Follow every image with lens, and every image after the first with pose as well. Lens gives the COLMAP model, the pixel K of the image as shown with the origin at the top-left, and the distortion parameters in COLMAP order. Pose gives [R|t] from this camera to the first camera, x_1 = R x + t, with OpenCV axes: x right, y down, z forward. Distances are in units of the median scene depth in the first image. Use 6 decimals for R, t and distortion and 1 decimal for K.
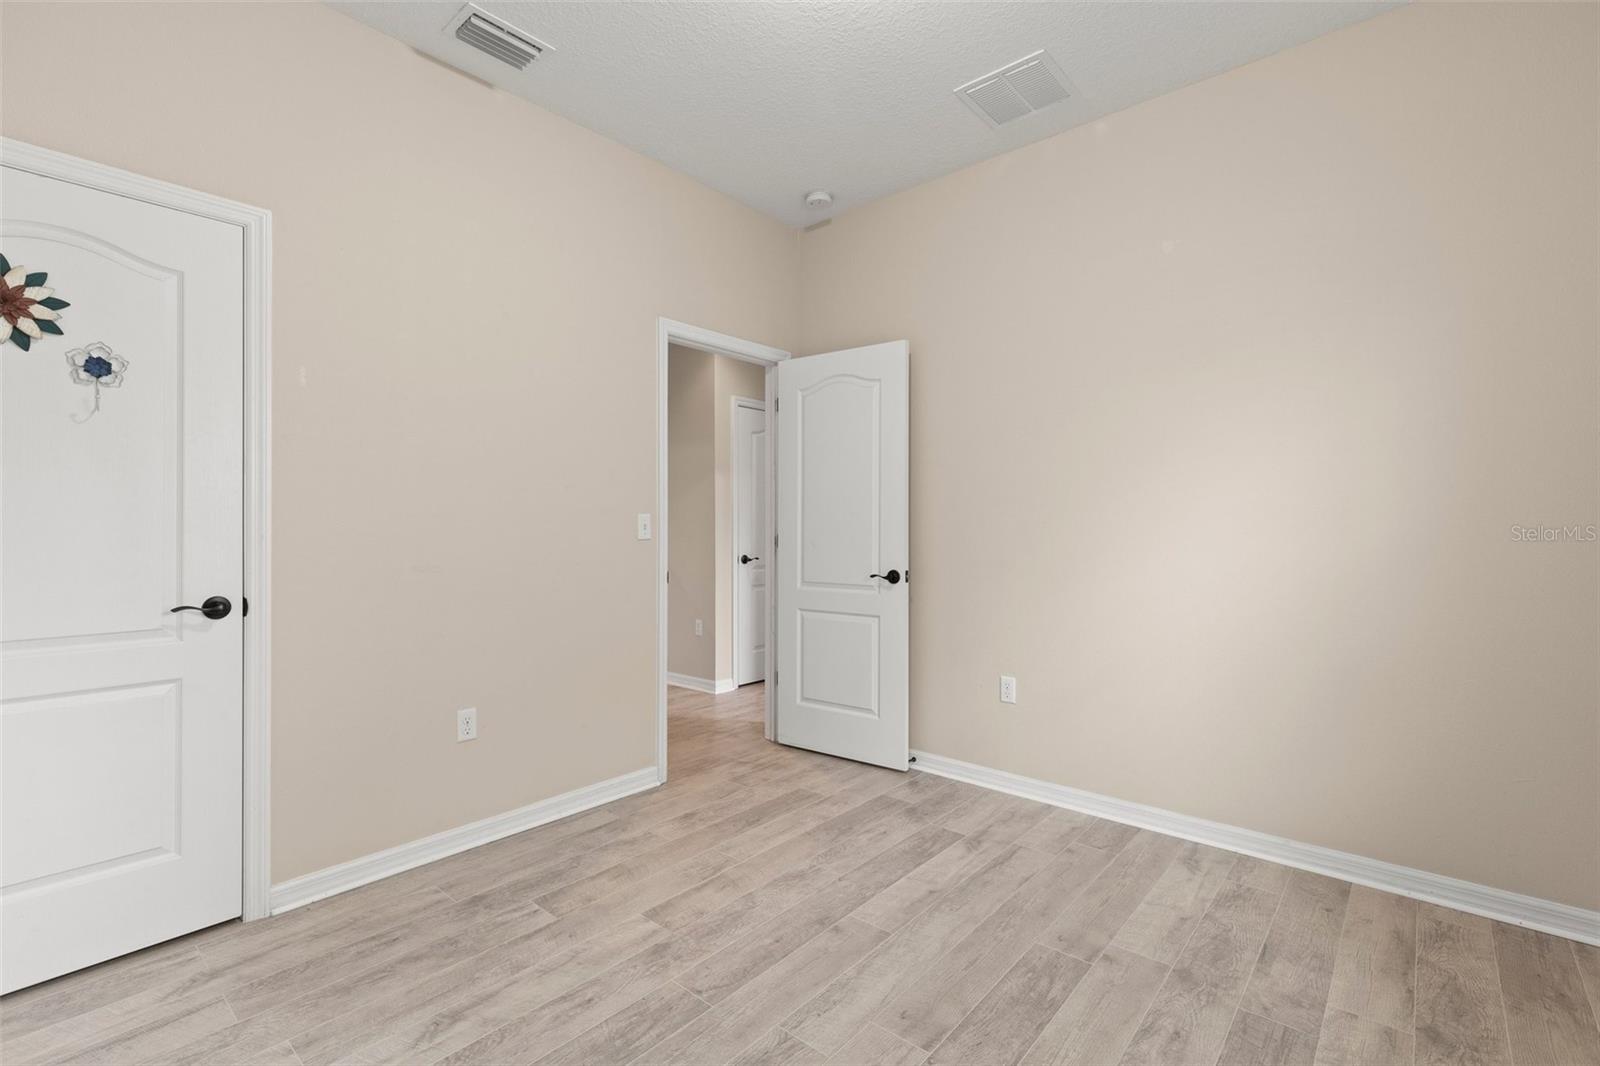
lens RADIAL K [[717.8, 0, 801.5], [0, 717.8, 530.9], [0, 0, 1]] dist [0.008156, -0.001040]
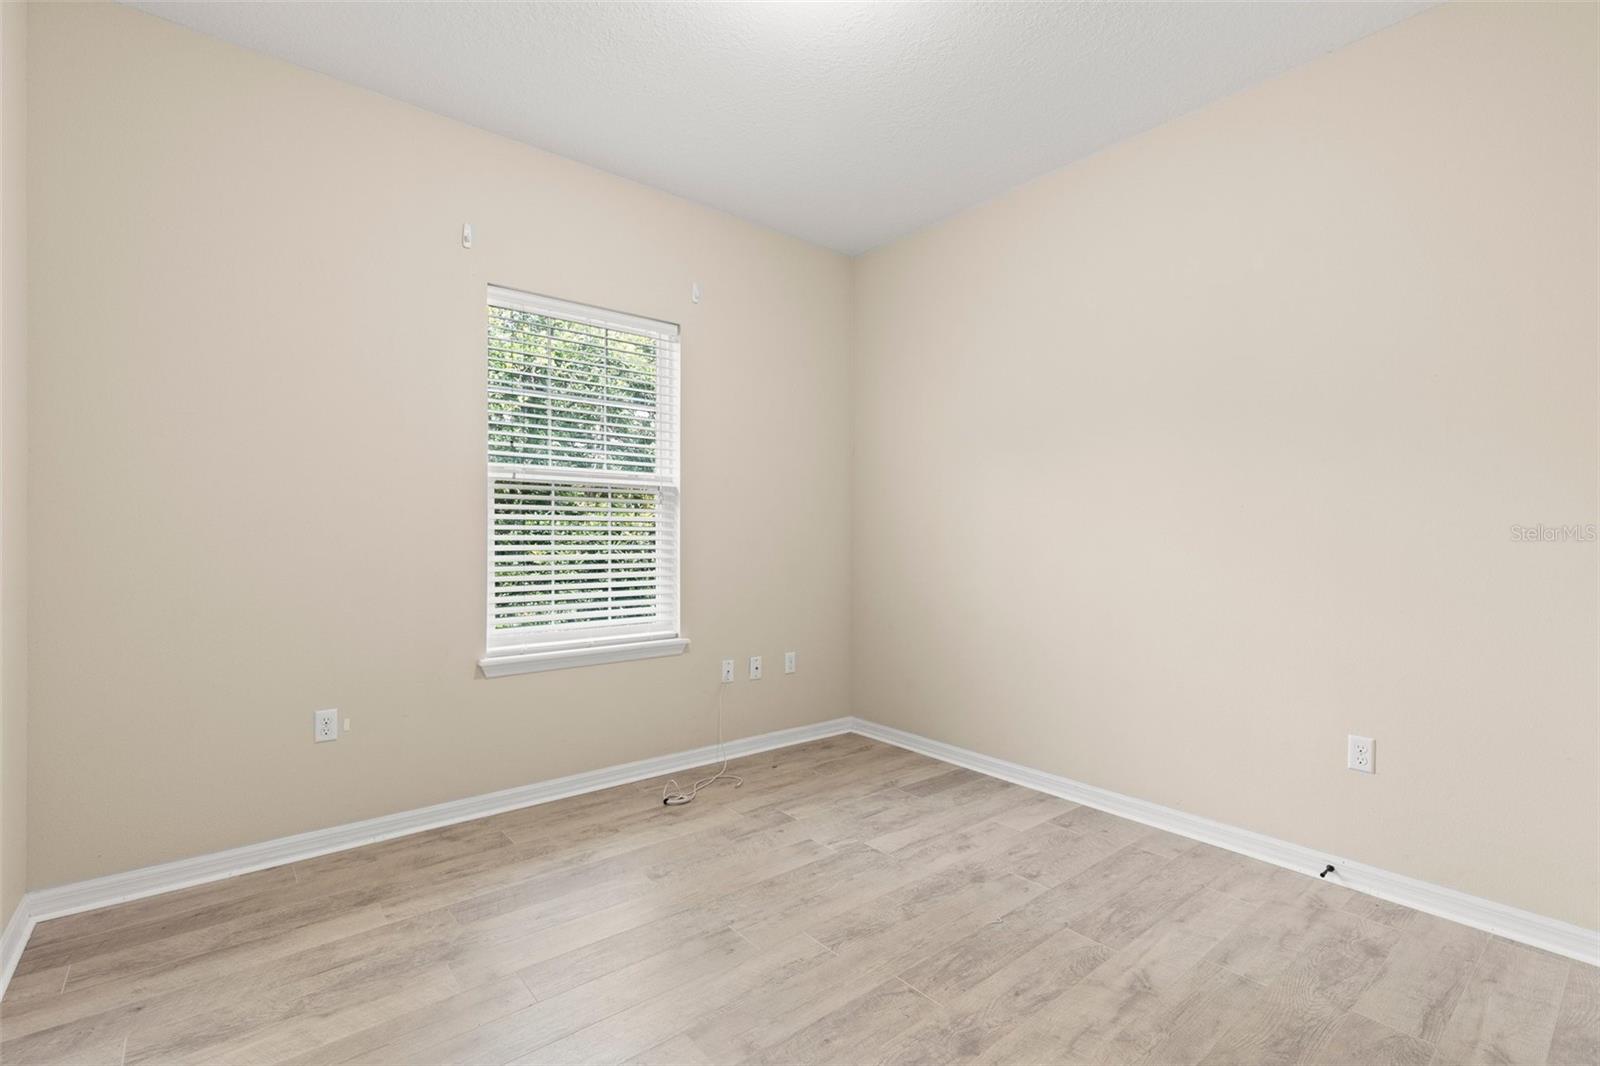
lens RADIAL K [[717.8, 0, 806.0], [0, 717.8, 534.3], [0, 0, 1]] dist [0.008156, -0.001040]
pose [[-0.986818, -0.003535, 0.161794, -0.150902], [-0.003435, 0.999994, 0.000895, -0.005794], [-0.161796, 0.000327, -0.986824, 1.942015]]
